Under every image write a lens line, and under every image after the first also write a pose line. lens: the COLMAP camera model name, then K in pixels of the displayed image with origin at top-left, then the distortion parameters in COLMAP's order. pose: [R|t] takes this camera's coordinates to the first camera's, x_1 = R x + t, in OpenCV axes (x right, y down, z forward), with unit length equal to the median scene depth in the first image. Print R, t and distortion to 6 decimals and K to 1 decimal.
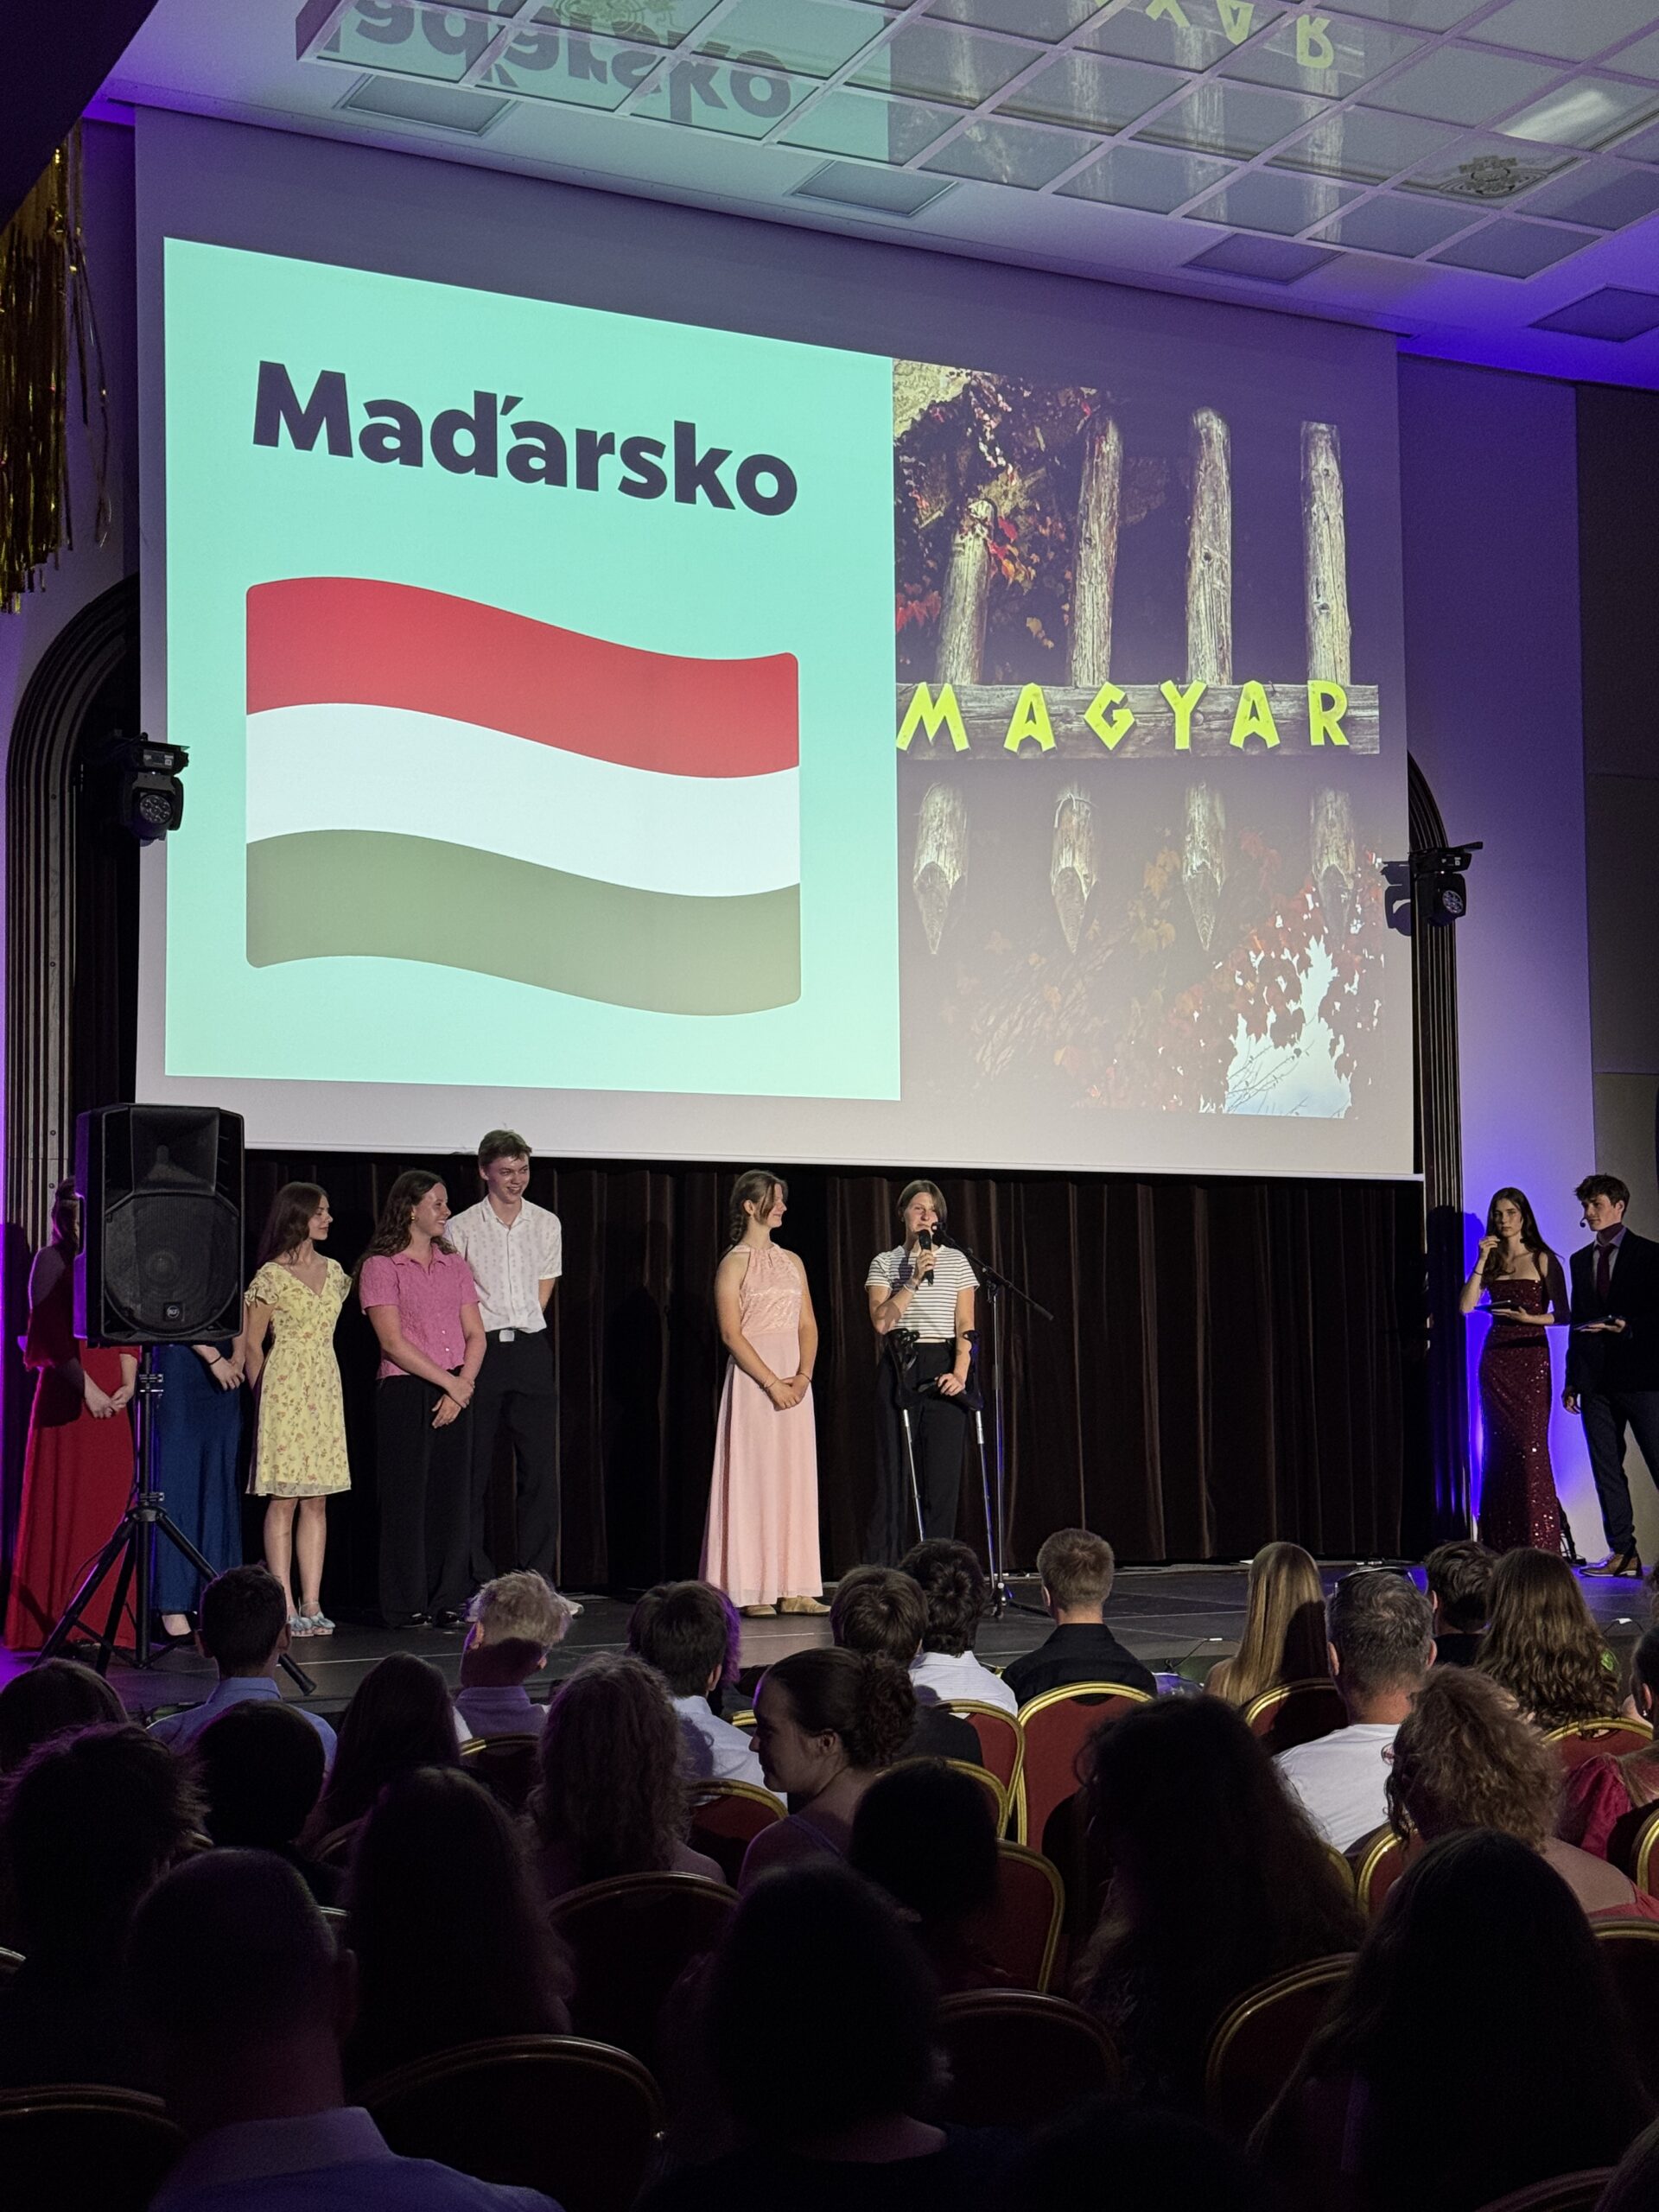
lens RADIAL K [[3199.8, 0, 836.1], [0, 3199.8, 1113.6], [0, 0, 1]] dist [0.114317, 0.000000]
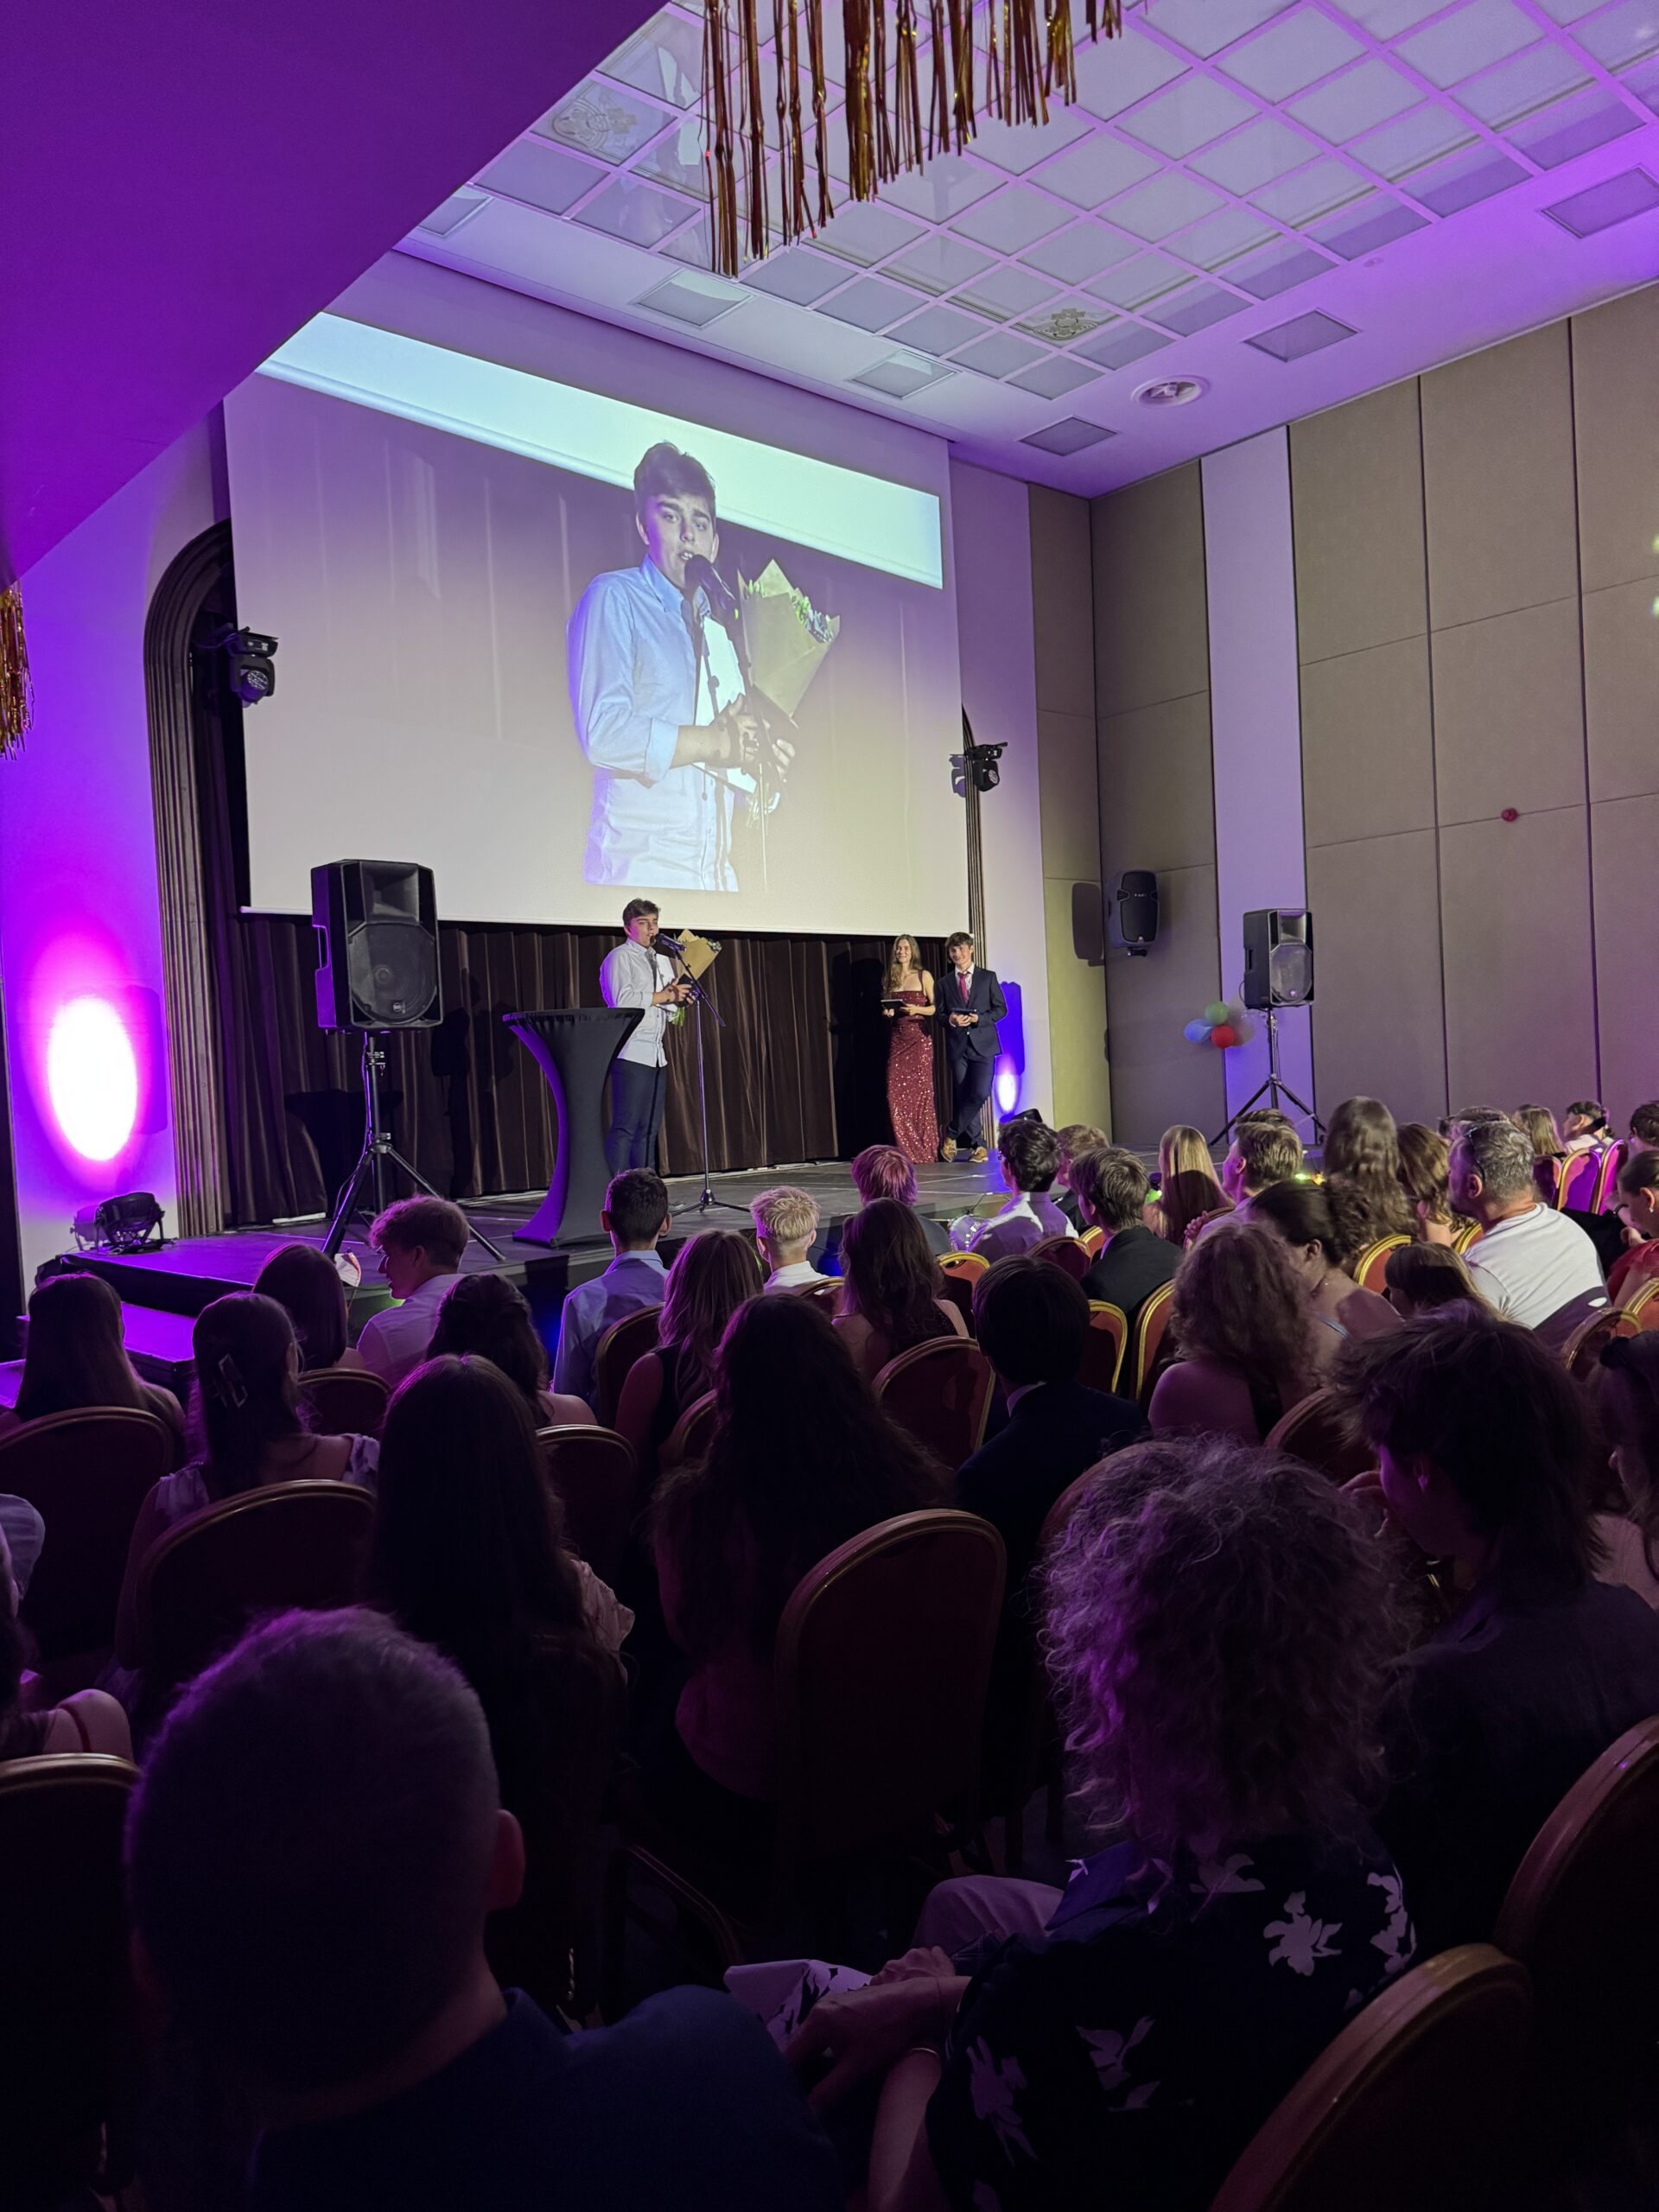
lens RADIAL K [[1595.0, 0, 843.3], [0, 1595.0, 1116.6], [0, 0, 1]] dist [0.051363, -0.001538]
pose [[0.962444, -0.042783, 0.268087, -0.153983], [0.013379, 0.993779, 0.110564, 0.025153], [-0.271149, -0.102825, 0.957029, 0.192958]]
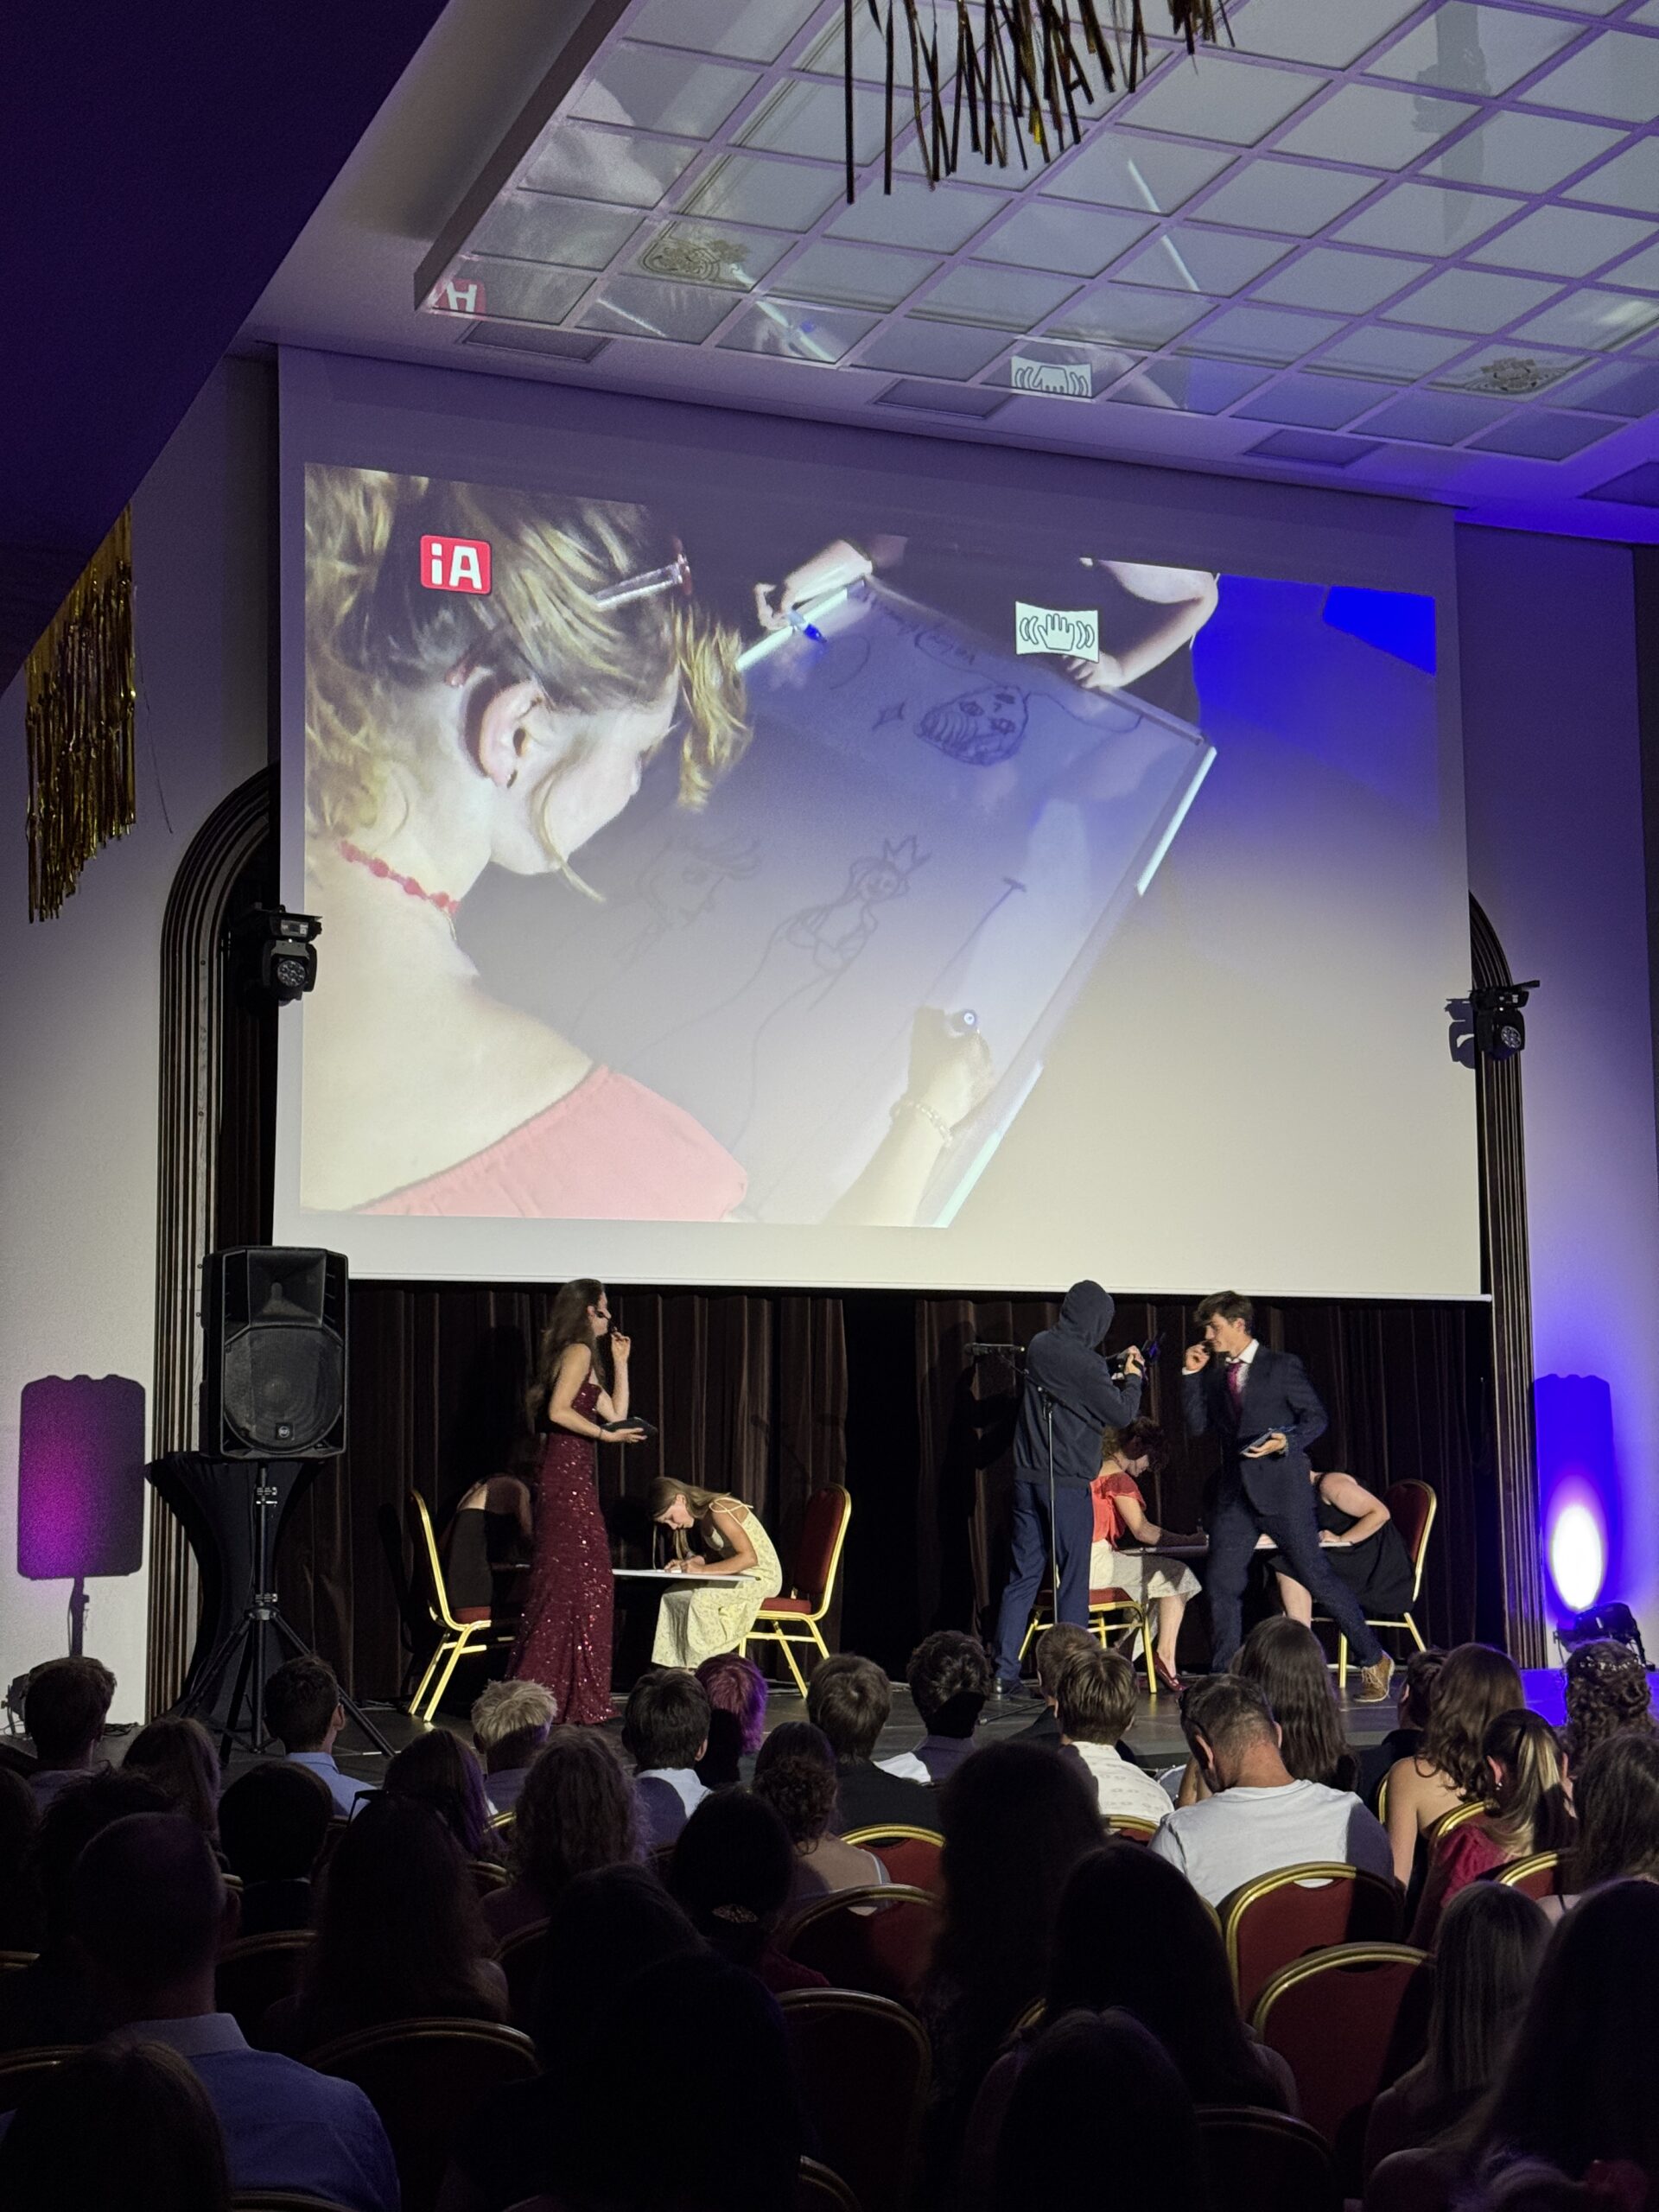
lens RADIAL K [[3199.8, 0, 813.0], [0, 3199.8, 1084.4], [0, 0, 1]] dist [0.114317, 0.000000]
pose [[0.997452, -0.008575, -0.070821, 0.044037], [0.005646, 0.999124, -0.041454, -0.009053], [0.071114, 0.040949, 0.996627, -0.084552]]
